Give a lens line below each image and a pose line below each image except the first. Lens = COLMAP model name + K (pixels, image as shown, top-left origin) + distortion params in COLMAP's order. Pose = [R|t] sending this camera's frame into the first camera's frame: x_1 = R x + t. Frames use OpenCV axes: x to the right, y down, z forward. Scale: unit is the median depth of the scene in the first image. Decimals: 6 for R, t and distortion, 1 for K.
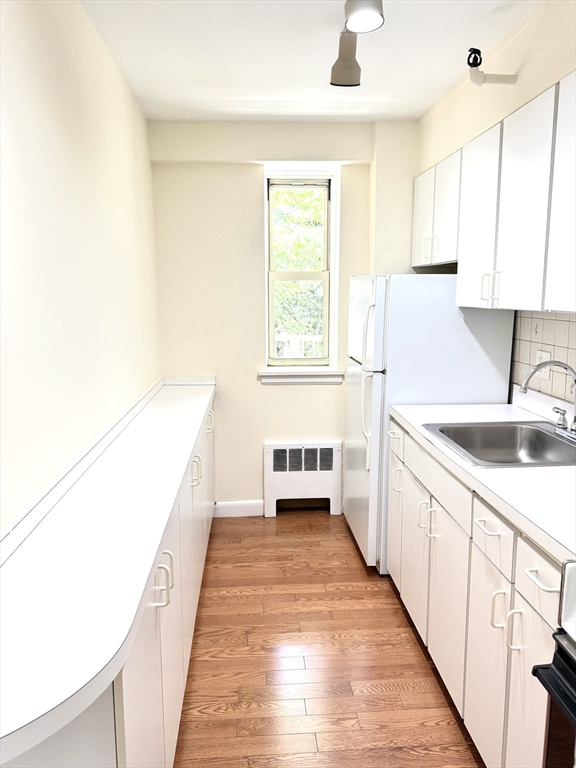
lens RADIAL K [[593.9, 0, 285.6], [0, 593.9, 380.6], [0, 0, 1]] dist [0.091785, -0.065002]
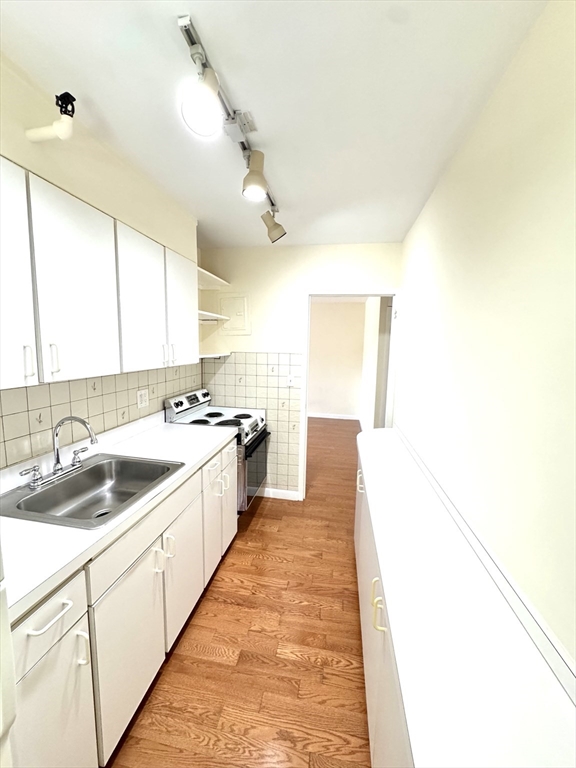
lens RADIAL K [[307.1, 0, 283.5], [0, 307.1, 380.7], [0, 0, 1]] dist [-0.012606, 0.000318]
pose [[-0.969216, -0.051338, 0.240800, -0.094990], [0.012863, 0.966126, 0.257750, -0.206114], [-0.245875, 0.252913, -0.935725, 1.165704]]
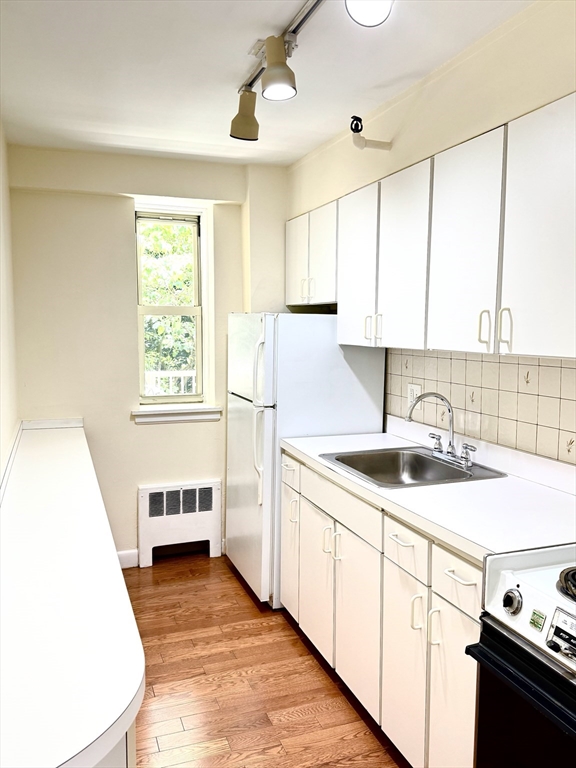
lens RADIAL K [[641.1, 0, 281.7], [0, 641.1, 387.4], [0, 0, 1]] dist [0.135045, -0.109488]
pose [[0.963130, -0.022534, 0.268091, -0.124311], [0.035849, 0.998349, -0.044874, 0.002323], [-0.266638, 0.052831, 0.962348, -0.078253]]
